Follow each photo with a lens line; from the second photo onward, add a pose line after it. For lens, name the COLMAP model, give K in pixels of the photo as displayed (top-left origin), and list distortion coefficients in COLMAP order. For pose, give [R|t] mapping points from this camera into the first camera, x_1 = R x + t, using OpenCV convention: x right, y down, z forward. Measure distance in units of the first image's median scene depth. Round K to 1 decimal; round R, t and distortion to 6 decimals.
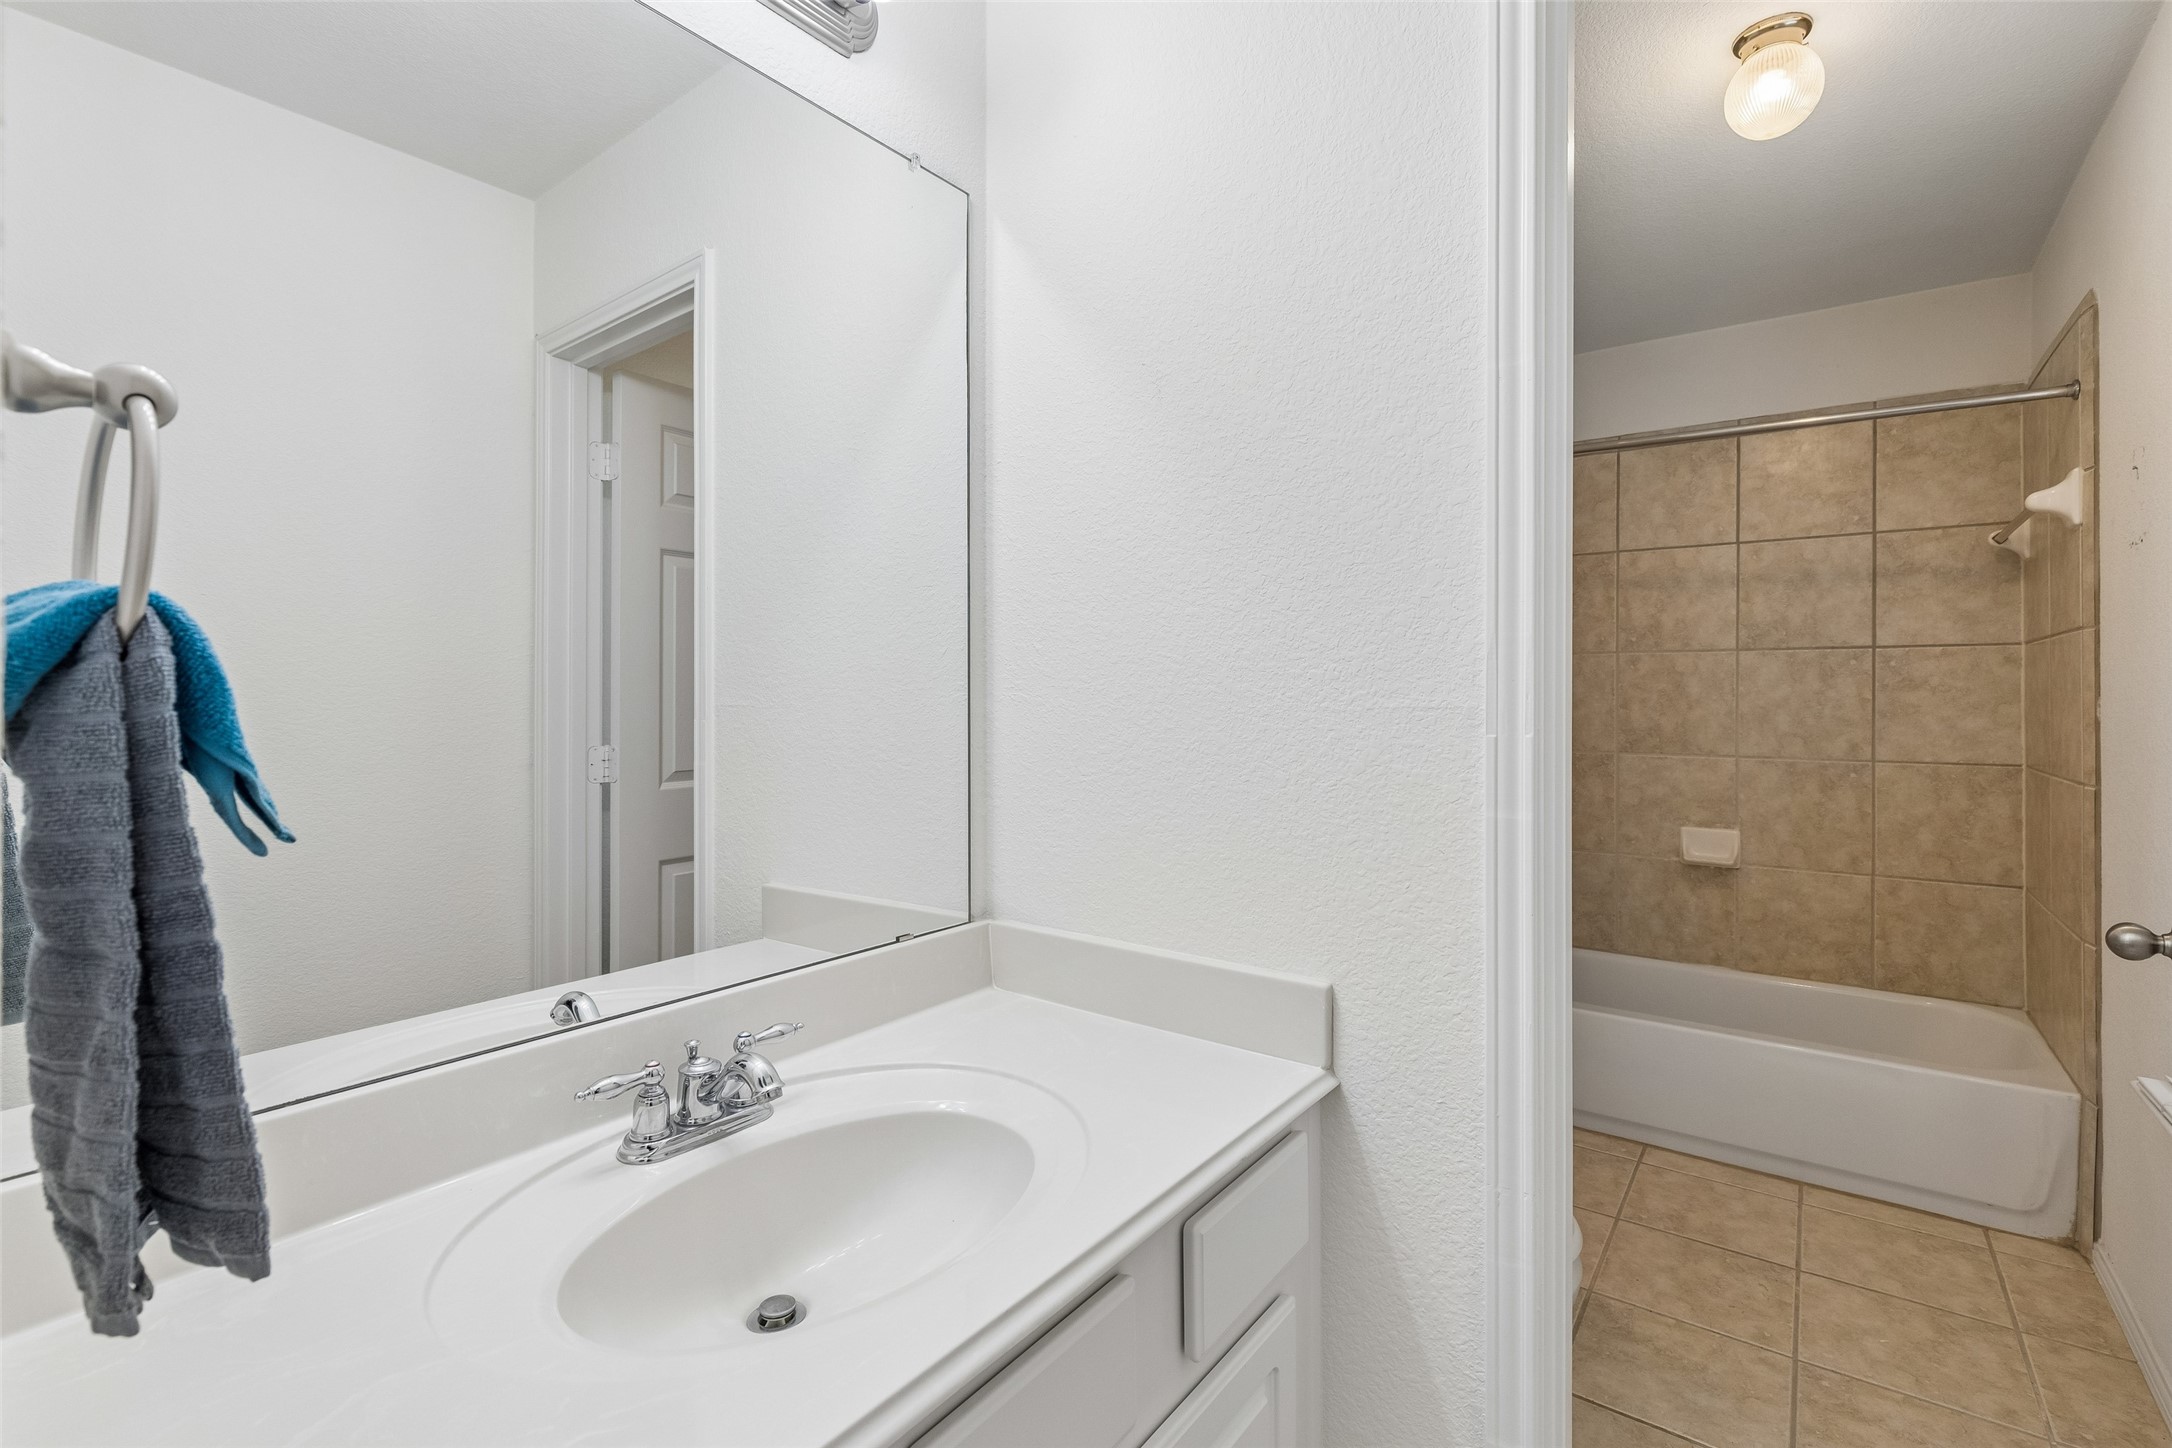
lens RADIAL K [[1008.2, 0, 1091.6], [0, 1008.2, 692.7], [0, 0, 1]] dist [0.003203, 0.000963]
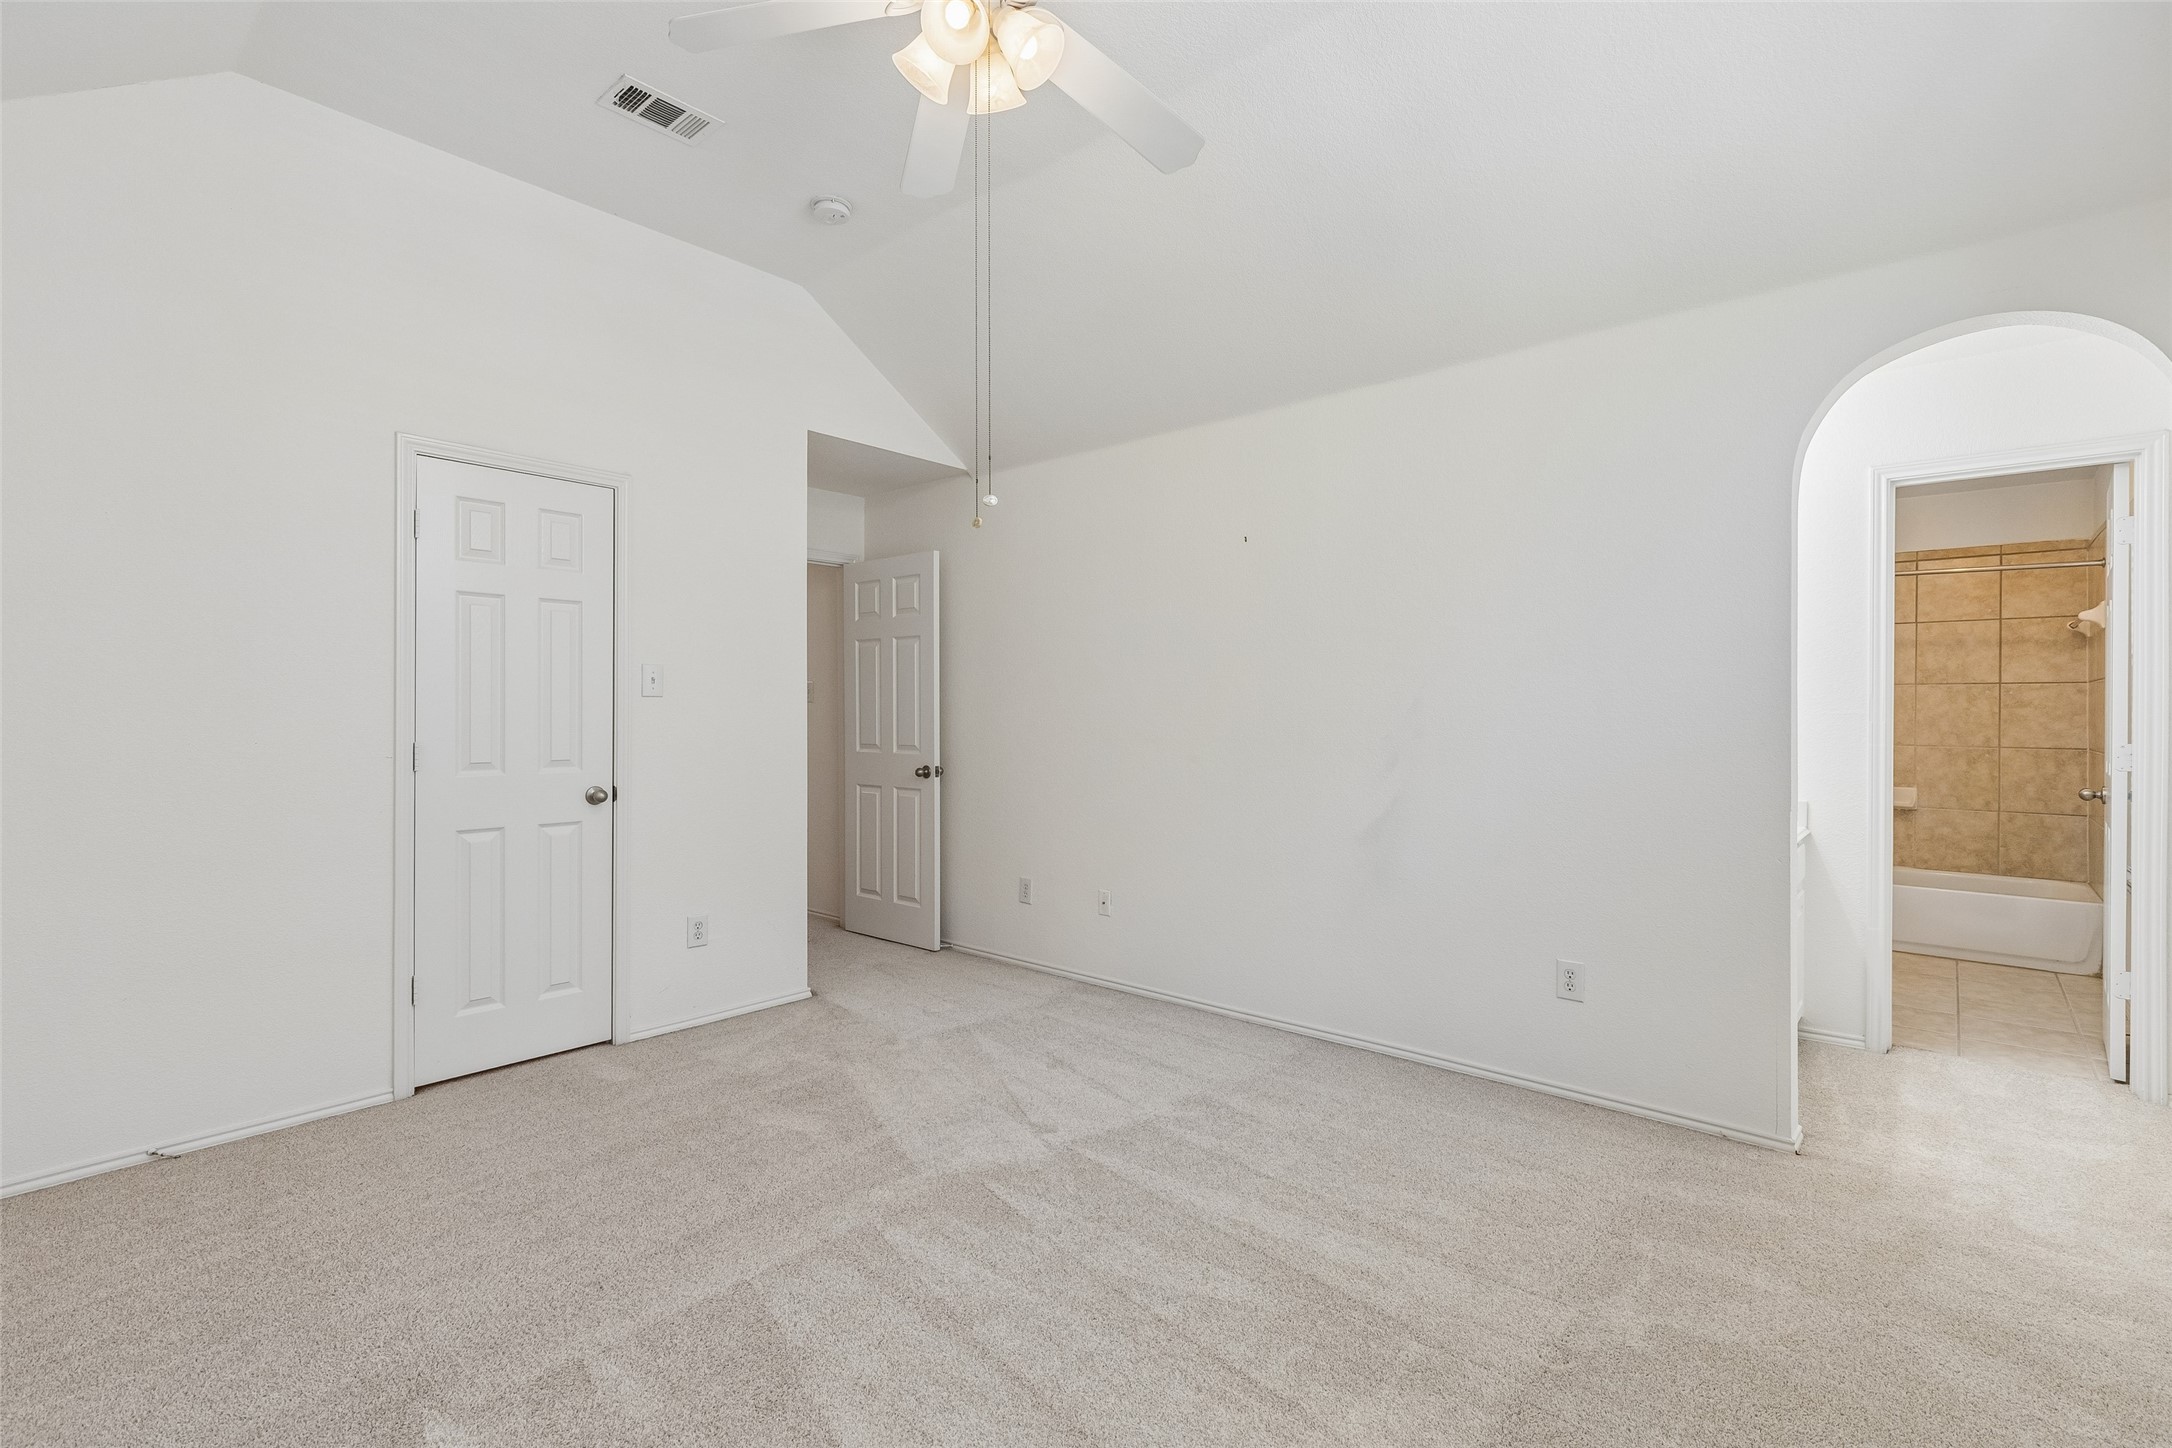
lens RADIAL K [[980.0, 0, 1105.6], [0, 980.0, 709.5], [0, 0, 1]] dist [0.009051, -0.001060]
pose [[0.996330, 0.001636, -0.085577, -0.658571], [-0.001351, 0.999993, 0.003388, -0.003024], [0.085582, -0.003260, 0.996326, -0.882317]]
